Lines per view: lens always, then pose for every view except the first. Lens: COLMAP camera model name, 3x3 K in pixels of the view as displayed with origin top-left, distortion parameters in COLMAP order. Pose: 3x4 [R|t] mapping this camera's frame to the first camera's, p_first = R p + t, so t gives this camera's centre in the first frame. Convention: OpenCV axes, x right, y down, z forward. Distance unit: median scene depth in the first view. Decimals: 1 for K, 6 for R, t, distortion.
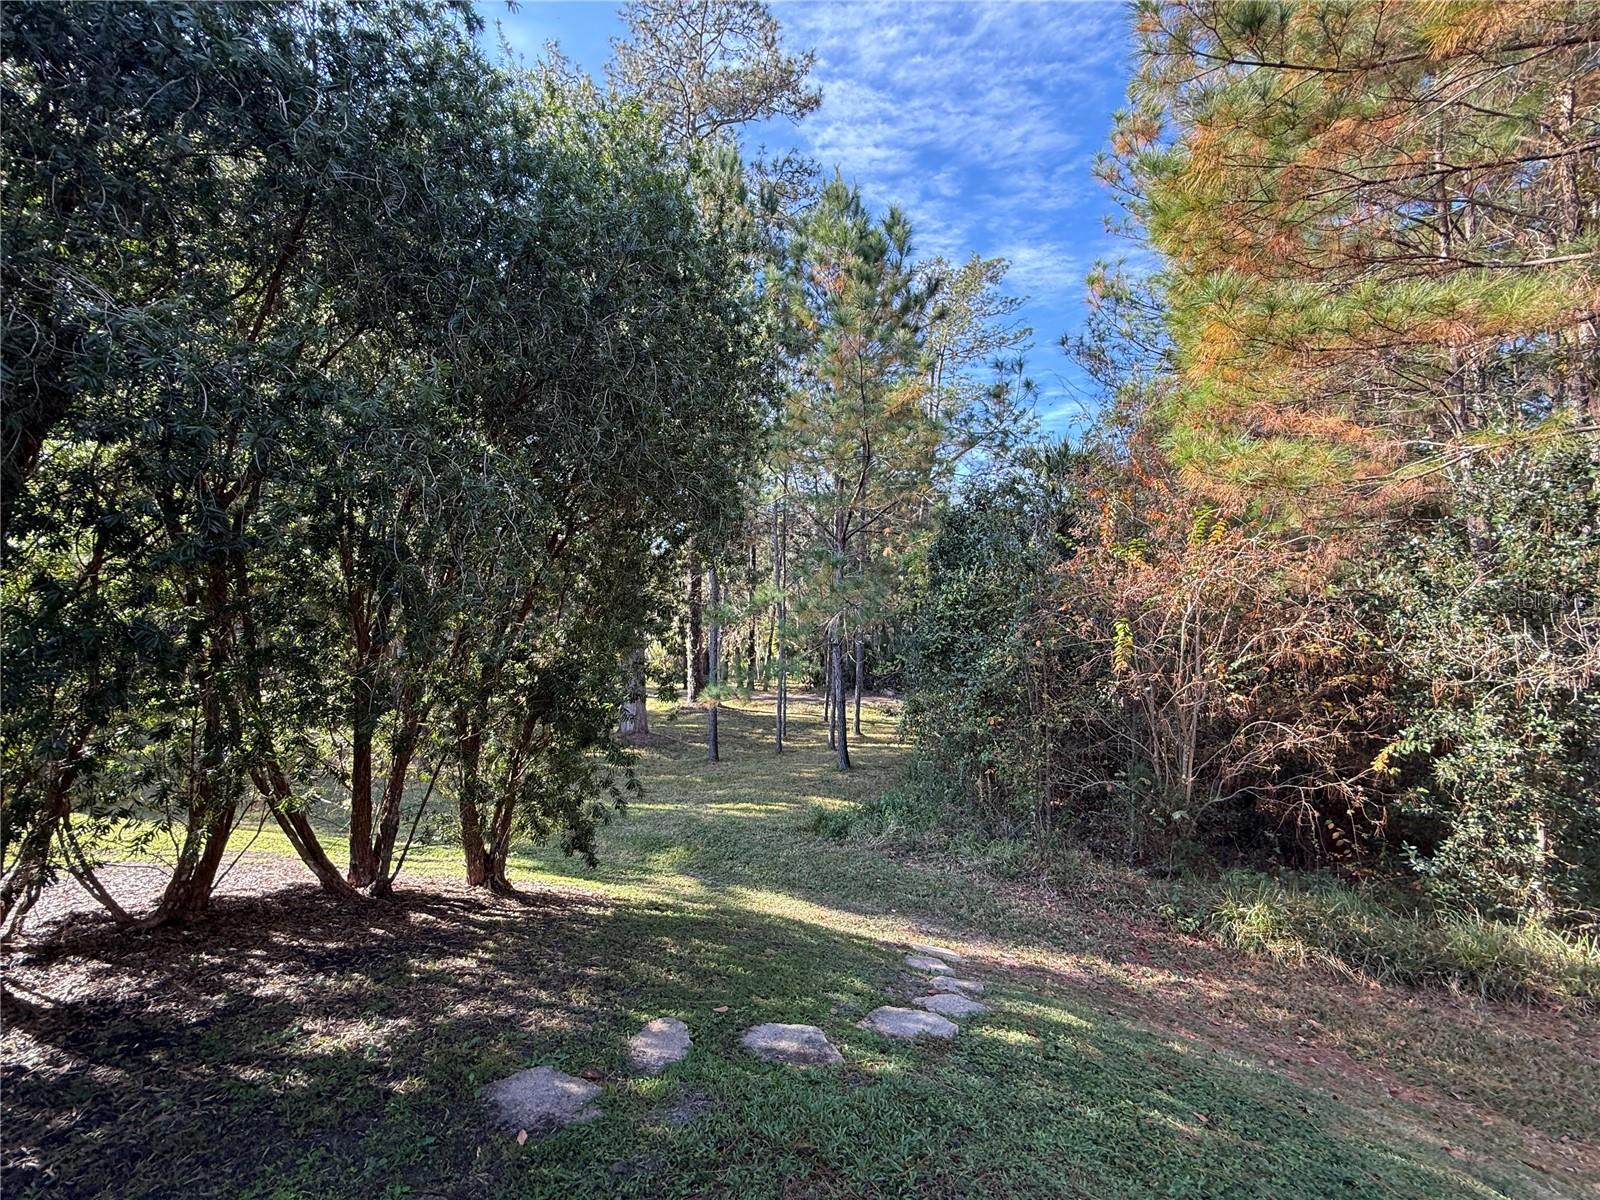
lens RADIAL K [[635.6, 0, 809.3], [0, 635.6, 602.9], [0, 0, 1]] dist [-0.000961, 0.000031]
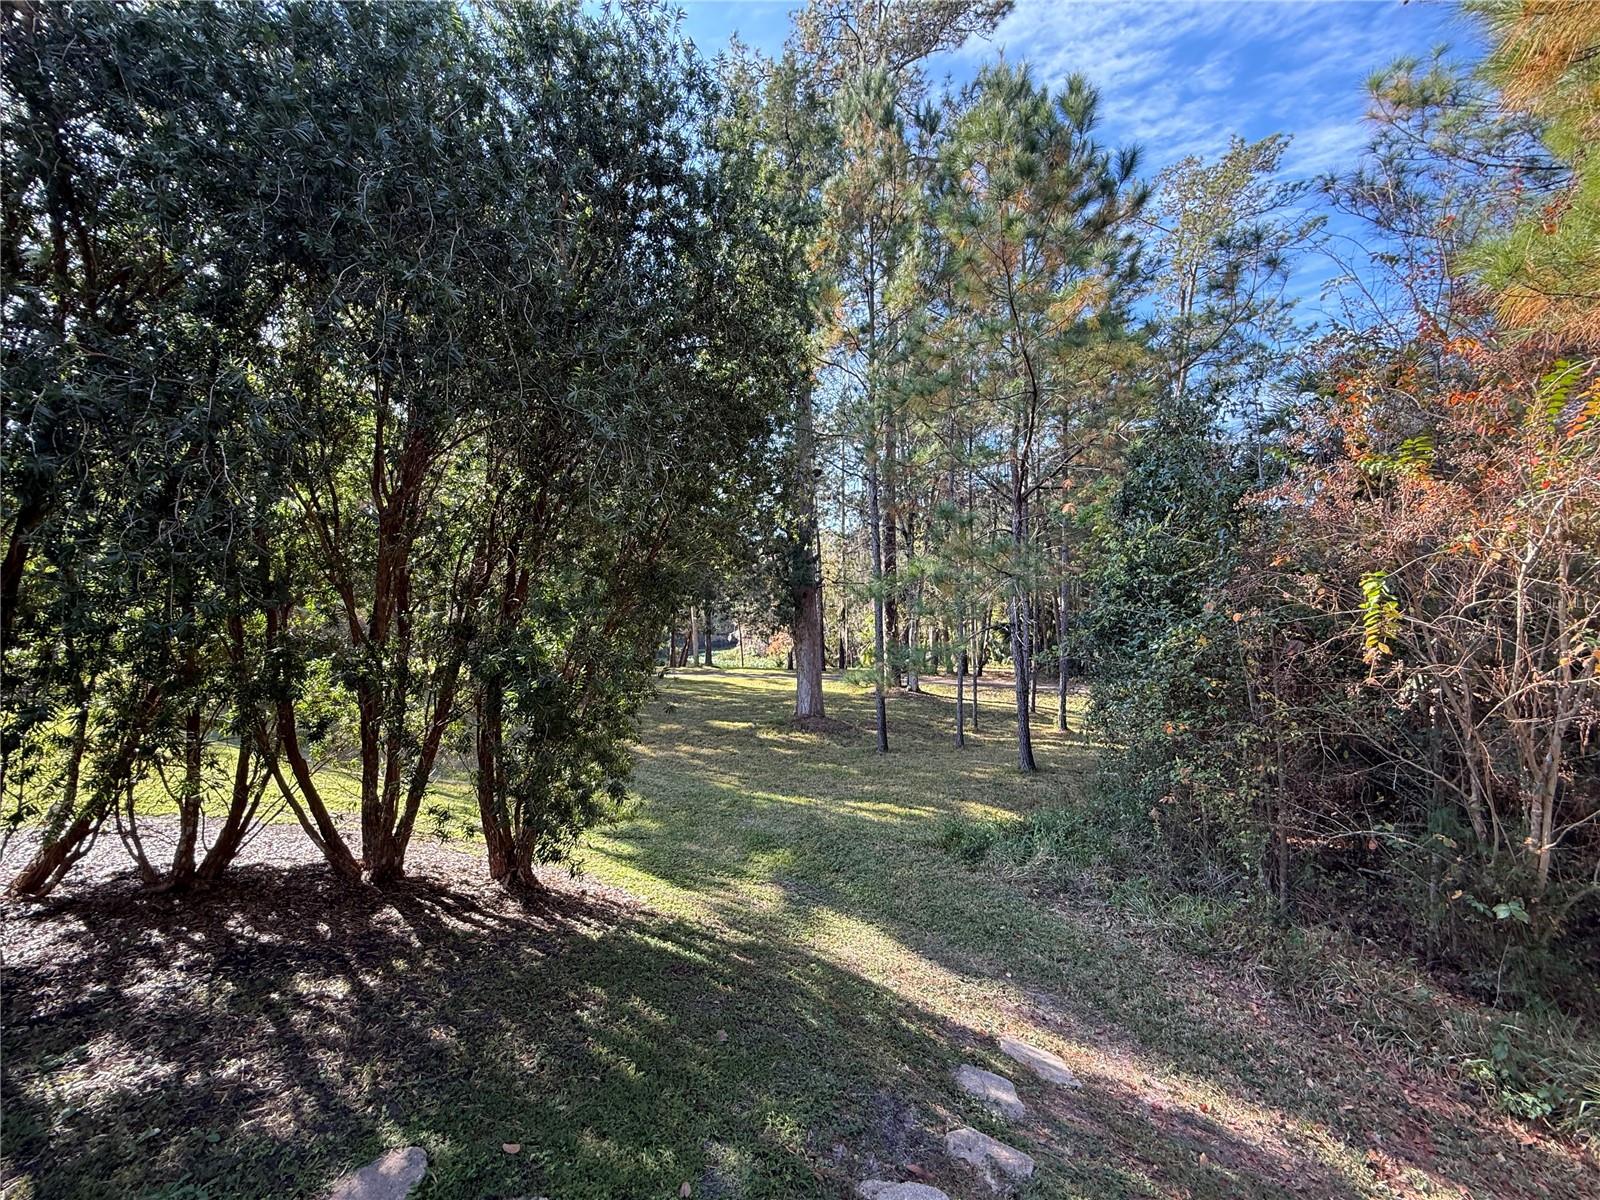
lens RADIAL K [[635.6, 0, 809.3], [0, 635.6, 602.9], [0, 0, 1]] dist [-0.000961, 0.000031]
pose [[0.932641, -0.018910, -0.360311, 0.168341], [0.028373, 0.999377, 0.020992, 0.019957], [0.359689, -0.029802, 0.932596, 0.200565]]
